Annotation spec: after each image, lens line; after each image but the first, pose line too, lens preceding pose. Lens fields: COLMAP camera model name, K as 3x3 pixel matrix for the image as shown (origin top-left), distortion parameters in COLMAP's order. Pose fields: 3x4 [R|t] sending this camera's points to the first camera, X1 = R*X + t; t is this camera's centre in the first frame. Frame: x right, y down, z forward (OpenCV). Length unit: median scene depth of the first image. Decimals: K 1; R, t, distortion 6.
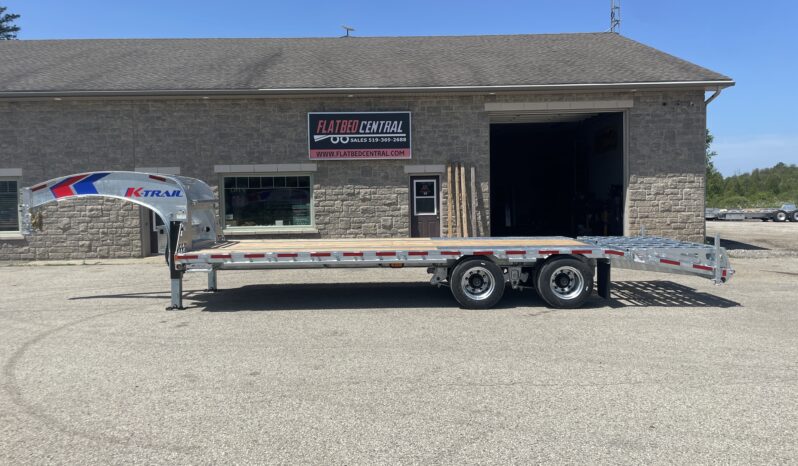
lens RADIAL K [[598.6, 0, 399.0], [0, 598.6, 233.0], [0, 0, 1]] dist [0.098380, -0.124651]
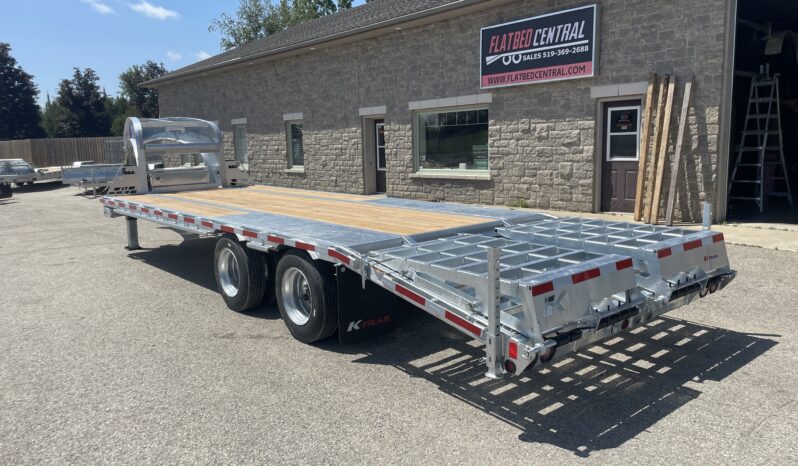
lens RADIAL K [[598.6, 0, 399.0], [0, 598.6, 233.0], [0, 0, 1]] dist [0.098380, -0.124651]
pose [[0.639648, 0.117377, -0.759653, 0.417786], [-0.039565, 0.991990, 0.119961, -0.021668], [0.767649, -0.046677, 0.639169, 0.381794]]
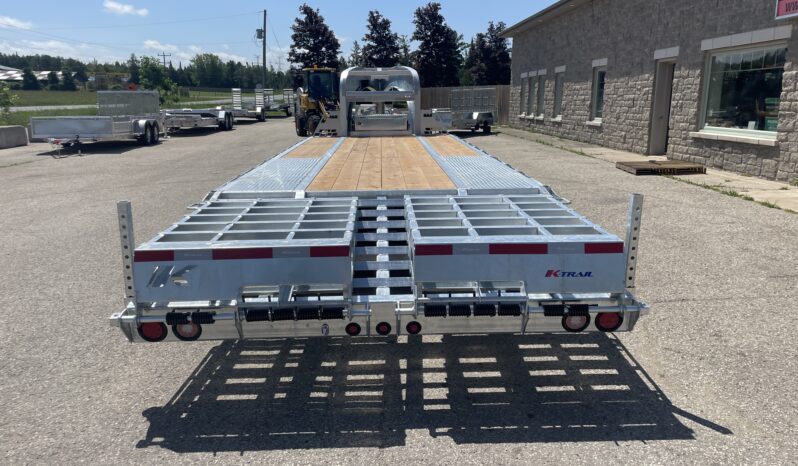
lens RADIAL K [[598.6, 0, 399.0], [0, 598.6, 233.0], [0, 0, 1]] dist [0.098380, -0.124651]
pose [[0.017058, 0.235663, -0.971685, 0.472546], [-0.064778, 0.970045, 0.234128, -0.034112], [0.997754, 0.058950, 0.031813, 0.618014]]
